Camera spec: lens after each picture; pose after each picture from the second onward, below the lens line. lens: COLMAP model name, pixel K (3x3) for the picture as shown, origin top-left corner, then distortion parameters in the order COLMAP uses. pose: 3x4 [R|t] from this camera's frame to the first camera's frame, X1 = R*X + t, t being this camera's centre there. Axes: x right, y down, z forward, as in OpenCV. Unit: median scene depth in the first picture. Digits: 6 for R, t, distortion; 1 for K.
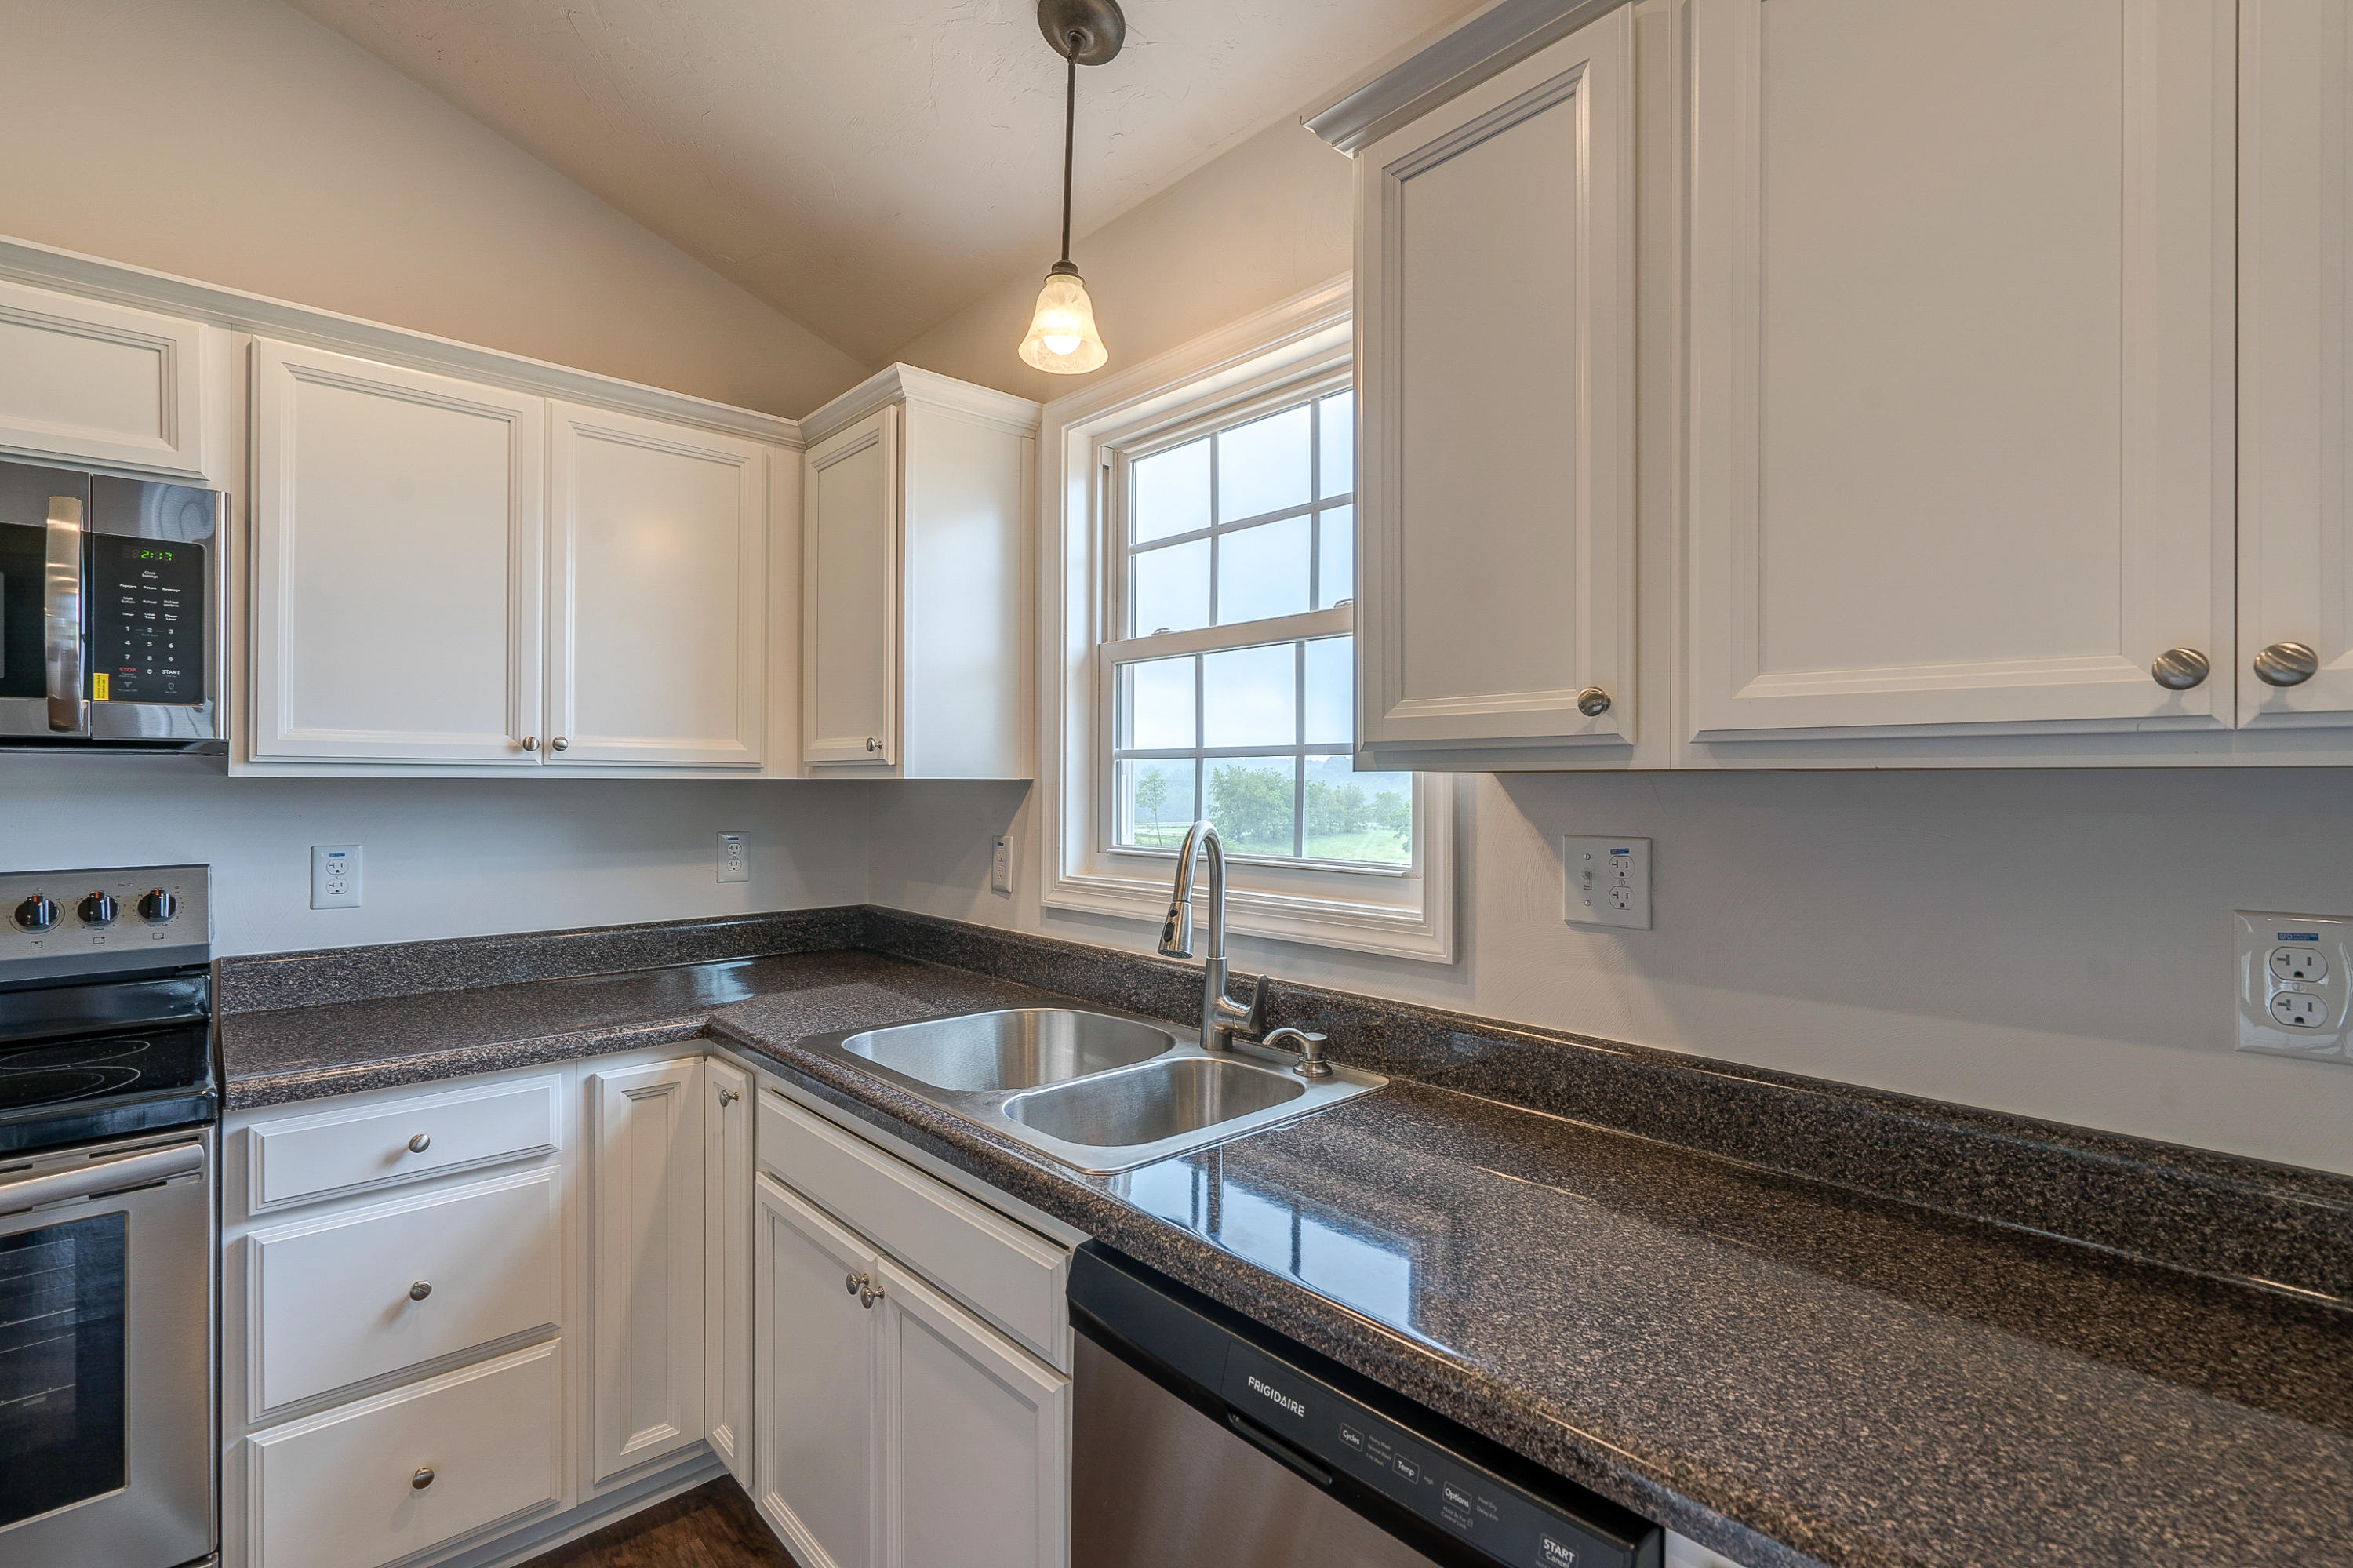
lens RADIAL K [[1077.0, 0, 1174.7], [0, 1077.0, 779.7], [0, 0, 1]] dist [0.000737, 0.001025]
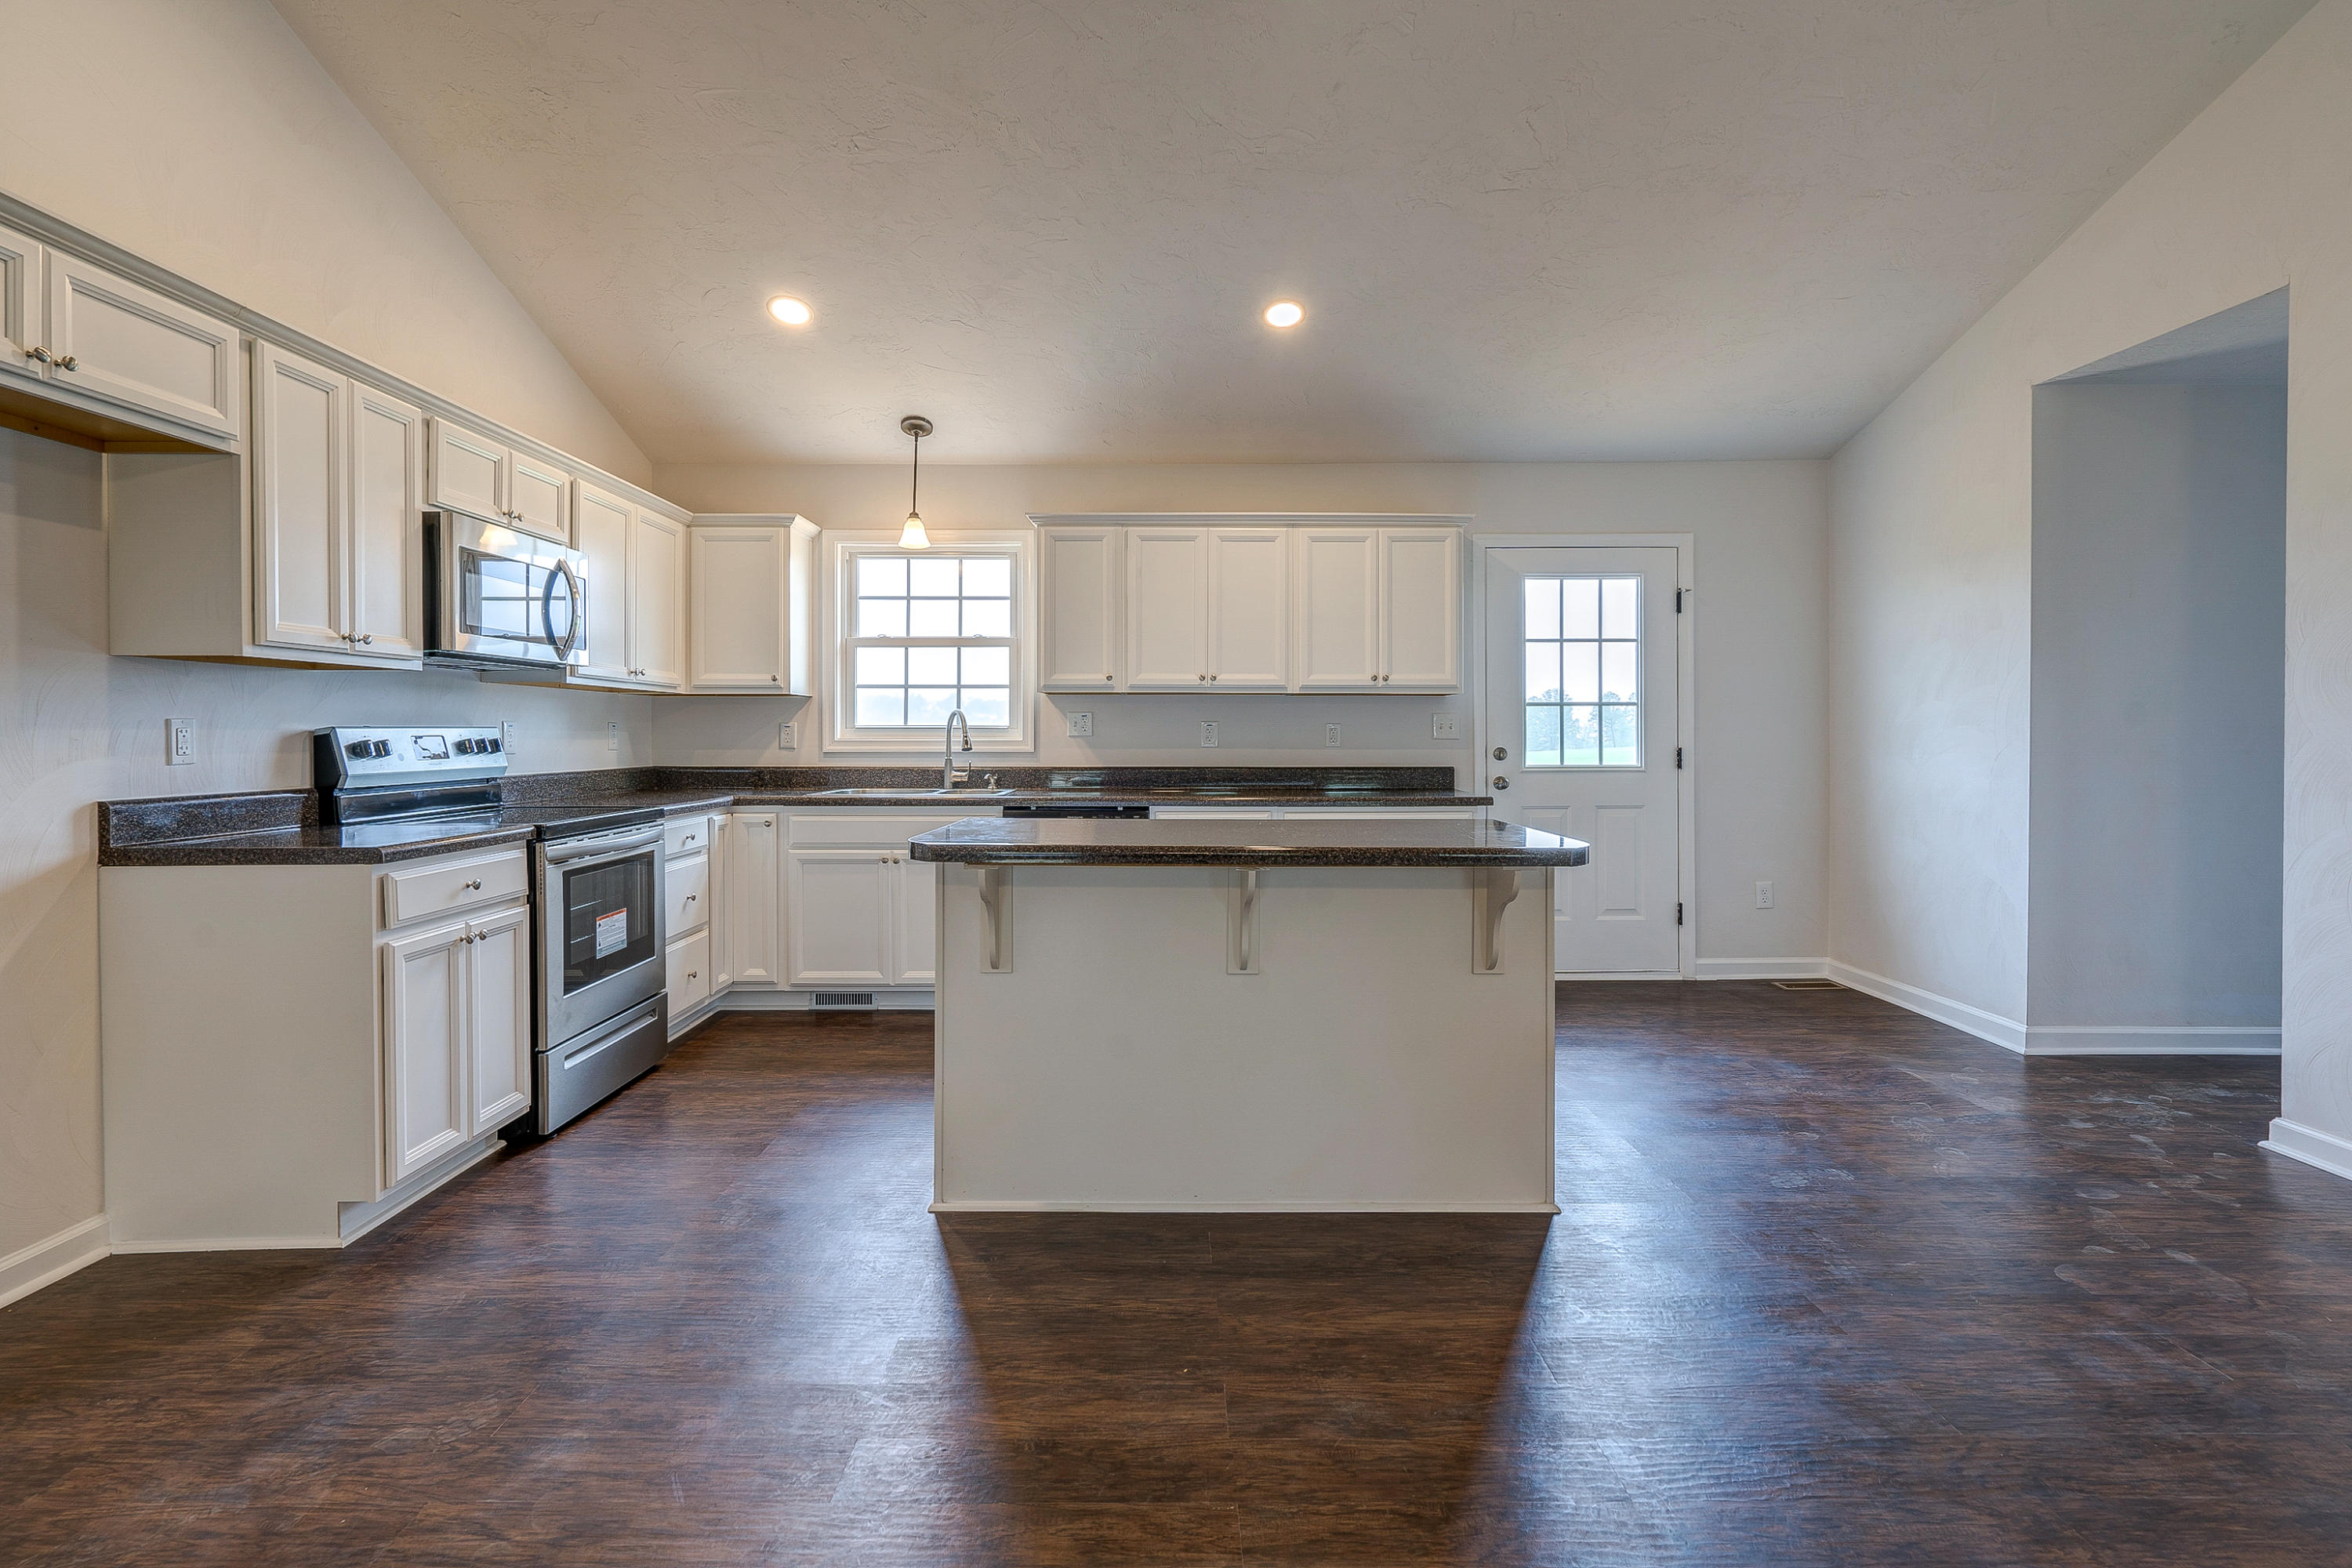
lens RADIAL K [[1092.9, 0, 1162.0], [0, 1092.9, 735.7], [0, 0, 1]] dist [0.001419, 0.000764]
pose [[0.669793, -0.001420, 0.742547, -1.518006], [-0.000876, 0.999996, 0.002702, 0.085218], [-0.742547, -0.002460, 0.669789, -1.192783]]
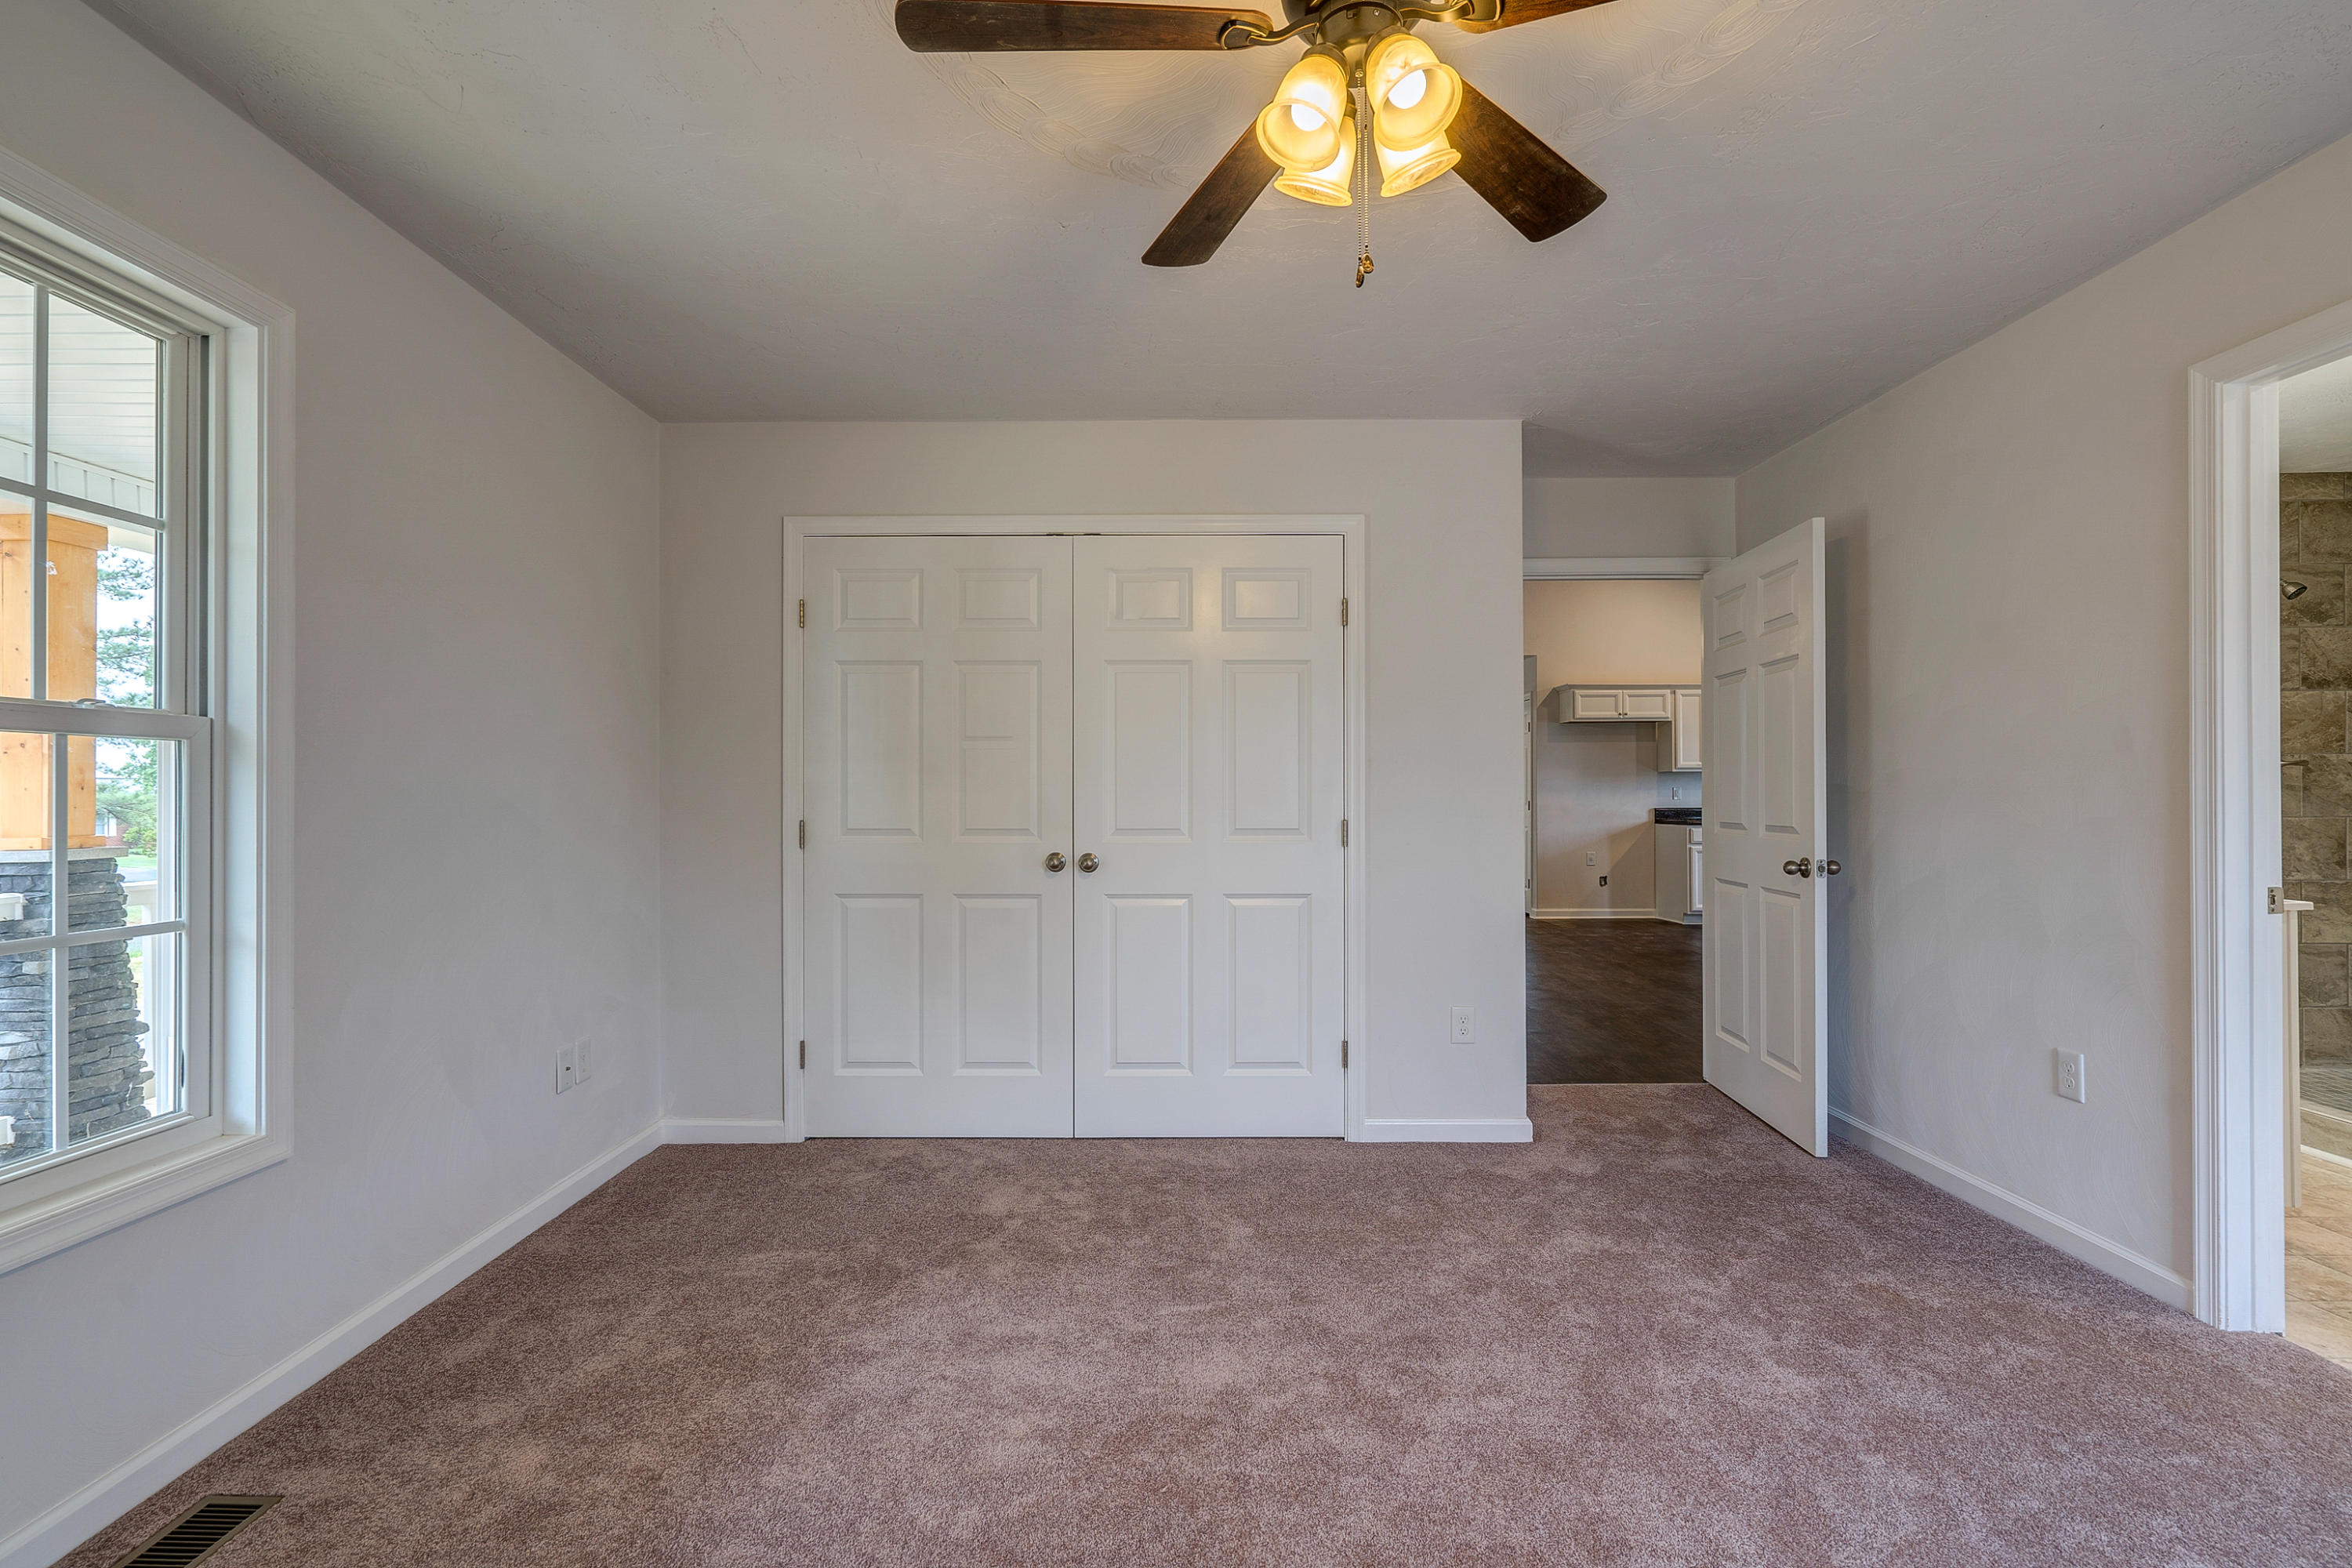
lens RADIAL K [[1076.5, 0, 1174.2], [0, 1076.5, 779.7], [0, 0, 1]] dist [0.000737, 0.001025]
pose [[0.738935, -0.010247, -0.673699, 0.328242], [0.003338, 0.999928, -0.011547, 0.082320], [0.673769, 0.006283, 0.738916, -4.690265]]
